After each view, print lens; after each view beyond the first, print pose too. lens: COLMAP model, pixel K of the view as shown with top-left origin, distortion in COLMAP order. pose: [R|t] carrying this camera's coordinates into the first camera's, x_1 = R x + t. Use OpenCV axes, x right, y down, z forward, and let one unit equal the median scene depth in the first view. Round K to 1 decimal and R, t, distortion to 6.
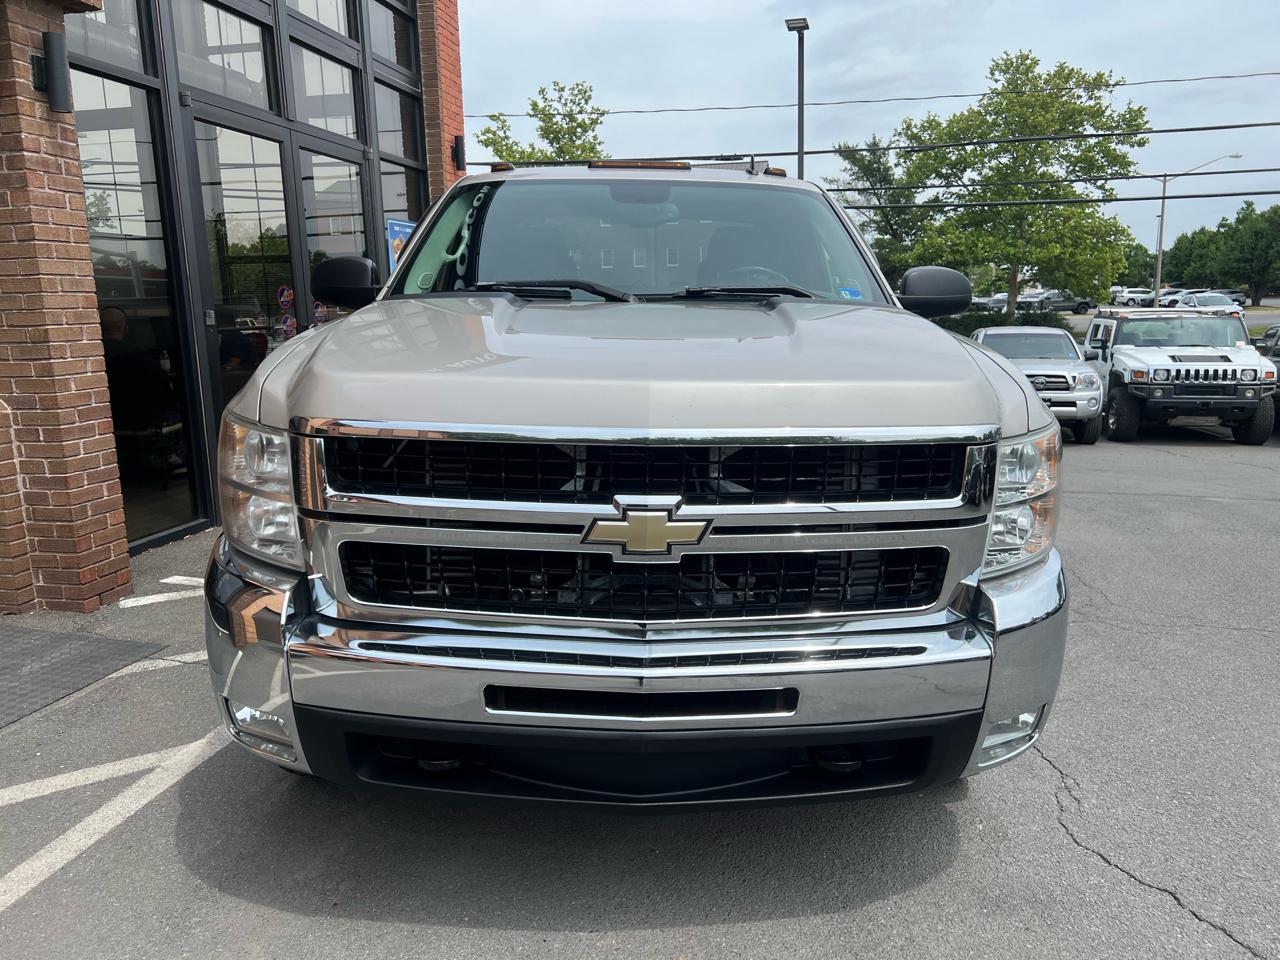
lens RADIAL K [[965.2, 0, 639.2], [0, 965.2, 479.2], [0, 0, 1]] dist [0.050832, -0.059077]
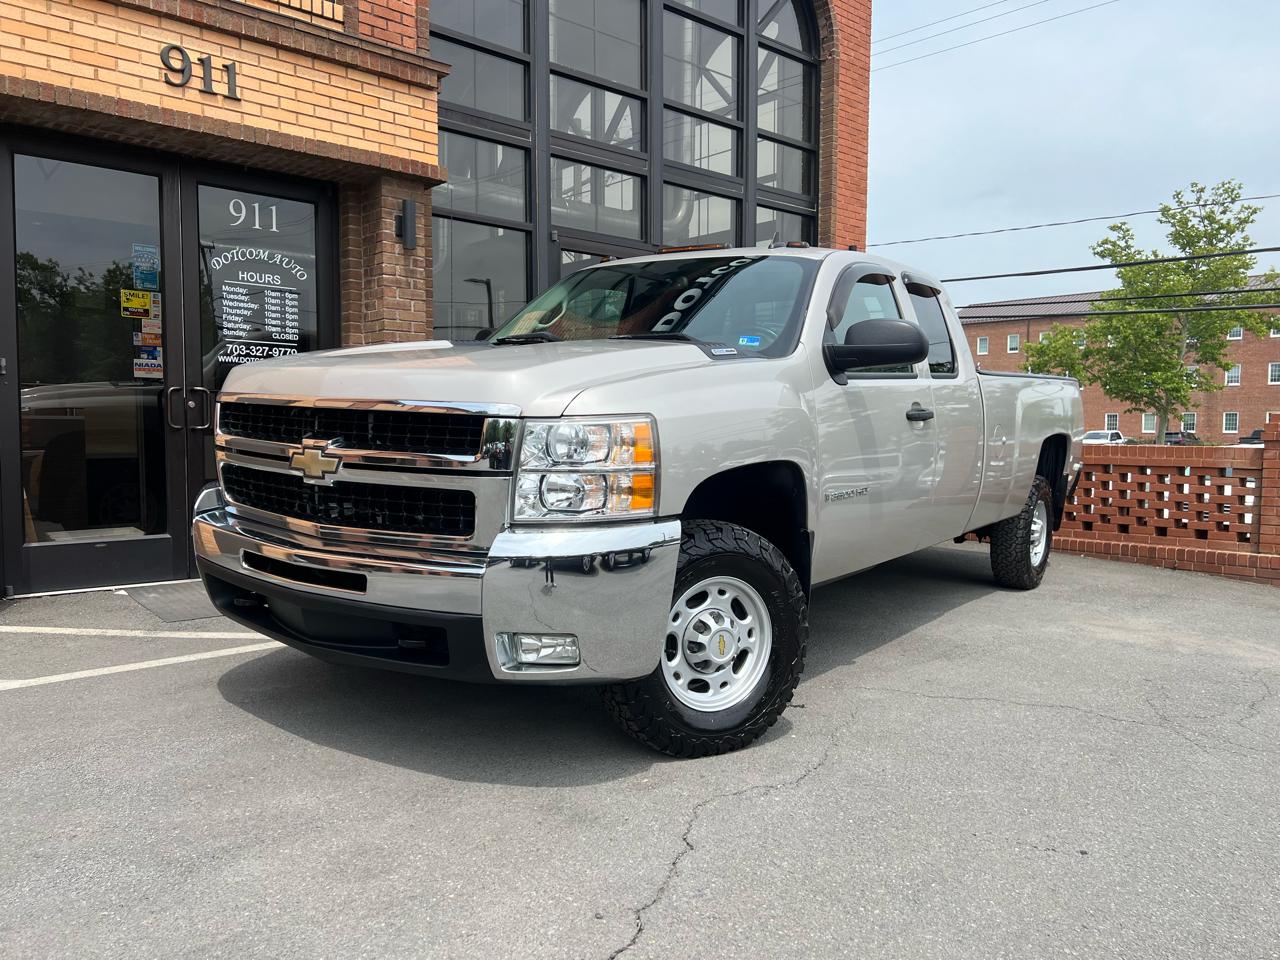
lens RADIAL K [[965.2, 0, 638.9], [0, 965.2, 485.2], [0, 0, 1]] dist [0.050832, -0.059077]
pose [[0.802392, 0.059080, -0.593865, 0.056827], [-0.127828, 0.989008, -0.074322, 0.005788], [0.582947, 0.135548, 0.801124, 0.001846]]
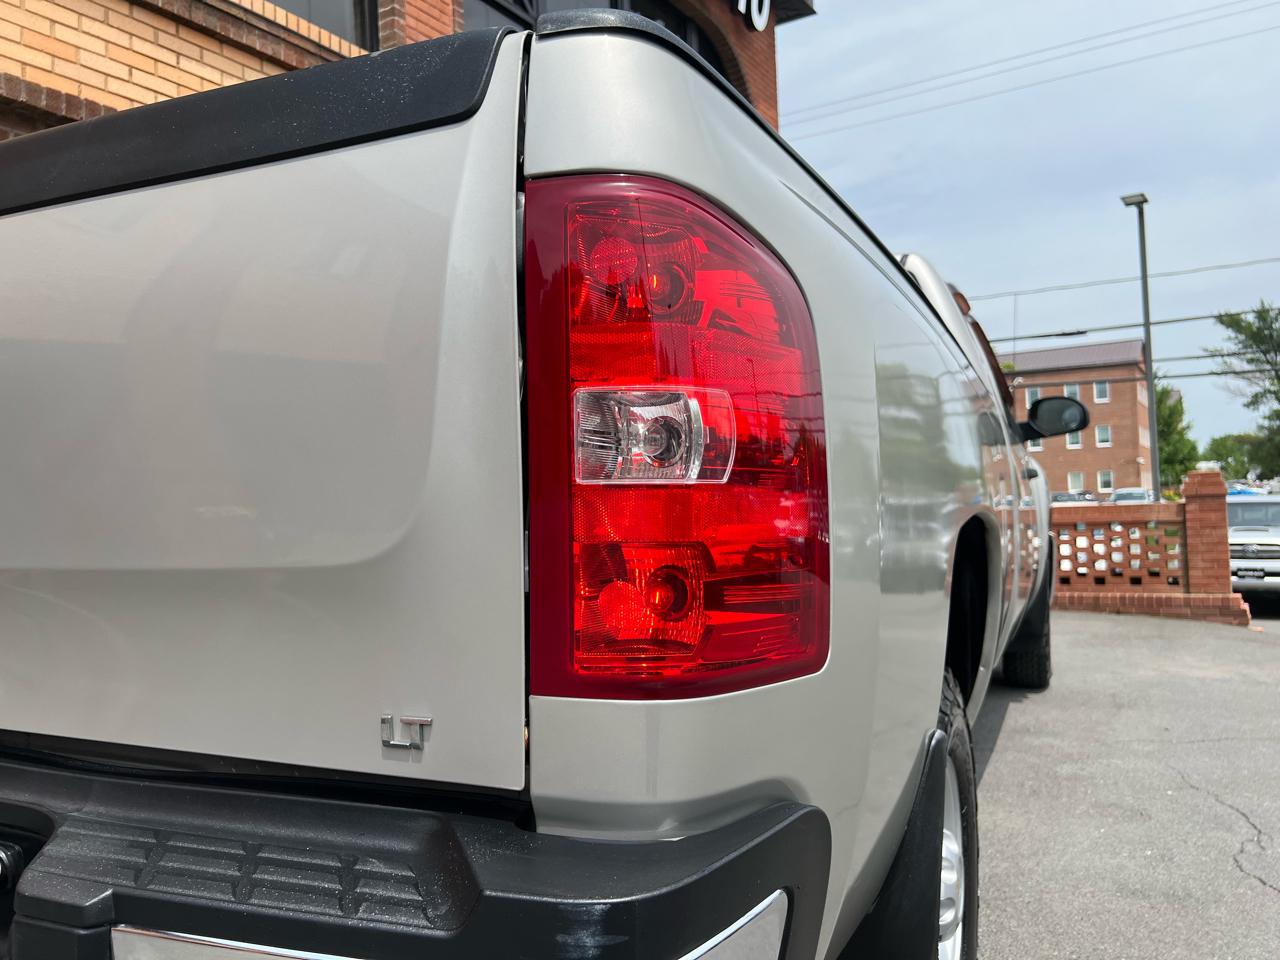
lens RADIAL K [[965.2, 0, 638.2], [0, 965.2, 493.0], [0, 0, 1]] dist [0.050832, -0.059077]
pose [[0.934876, -0.019401, -0.354444, 0.012065], [-0.045676, 0.983630, -0.174315, 0.009980], [0.352024, 0.179153, 0.918686, -0.017497]]
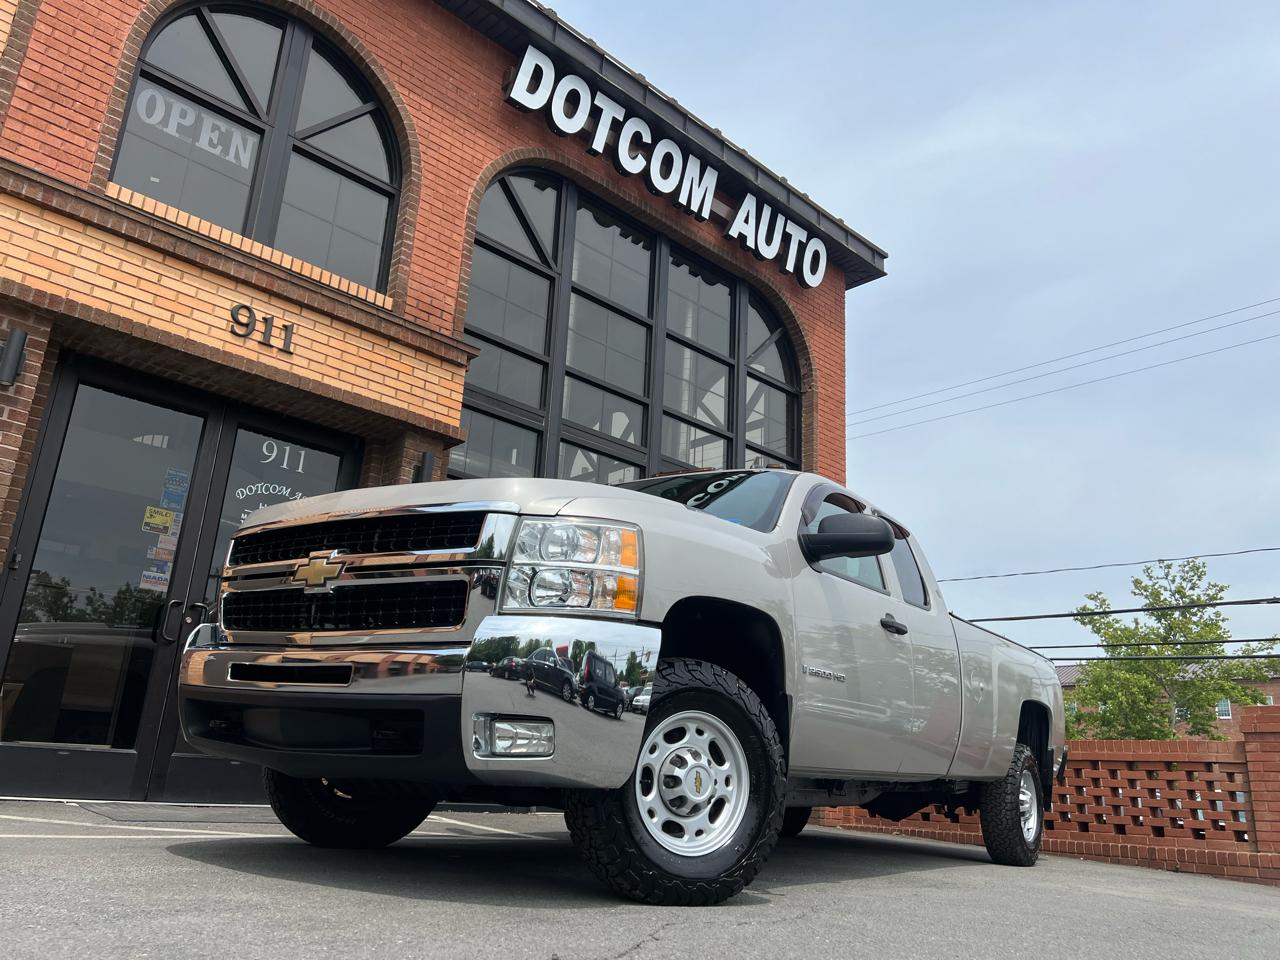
lens RADIAL K [[965.2, 0, 656.8], [0, 965.2, 481.7], [0, 0, 1]] dist [0.050832, -0.059077]
pose [[0.818038, -0.118142, -0.562900, 0.060030], [-0.166846, 0.887852, -0.428813, 0.022282], [0.550433, 0.444703, 0.706585, 0.002652]]
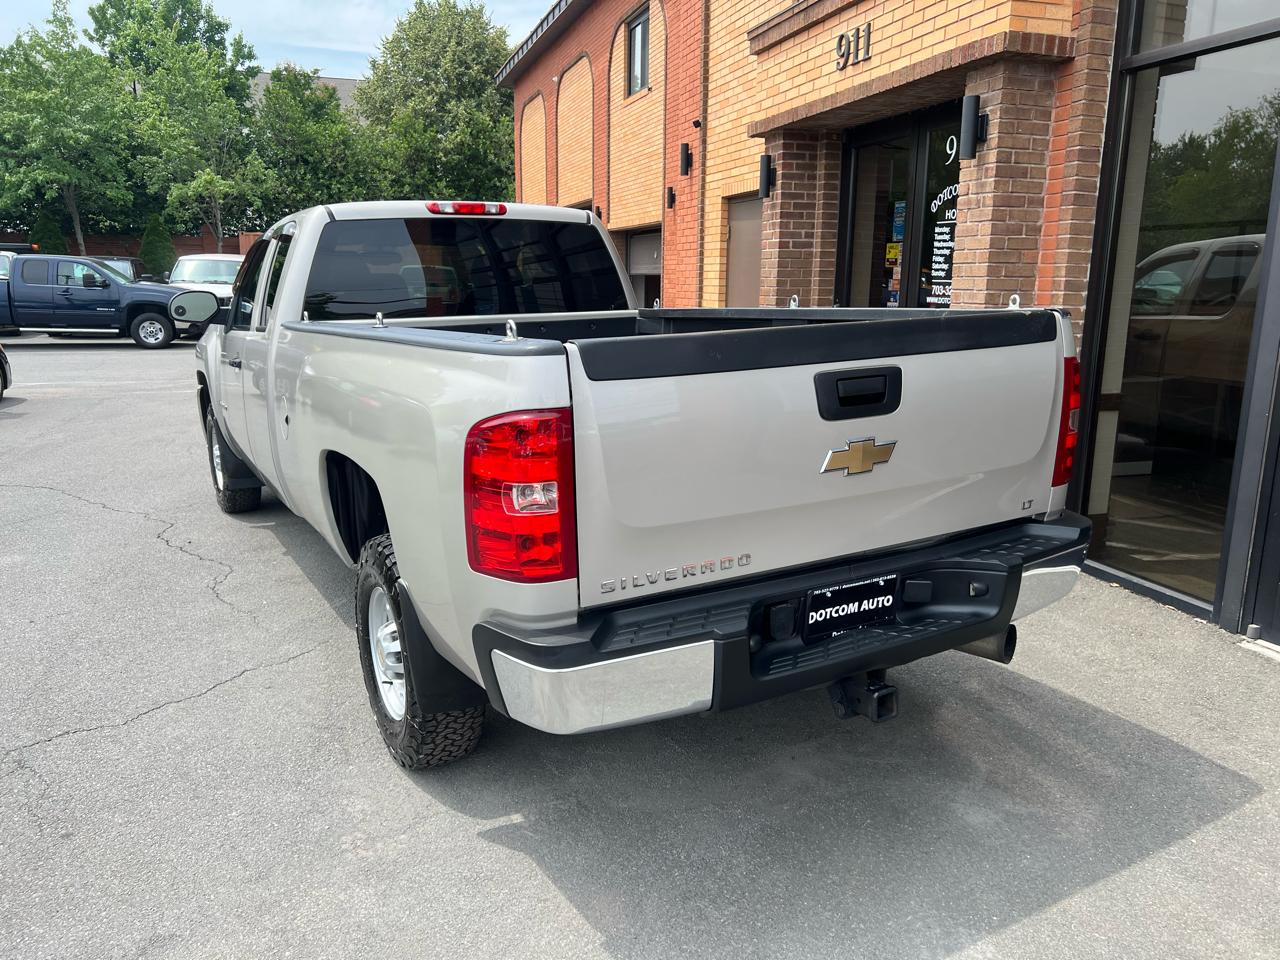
lens RADIAL K [[965.2, 0, 635.3], [0, 965.2, 482.5], [0, 0, 1]] dist [0.050832, -0.059077]
pose [[-0.877775, 0.109793, -0.466323, 0.035901], [-0.078145, 0.927534, 0.365478, -0.036409], [0.472657, 0.357248, -0.805586, 0.171321]]
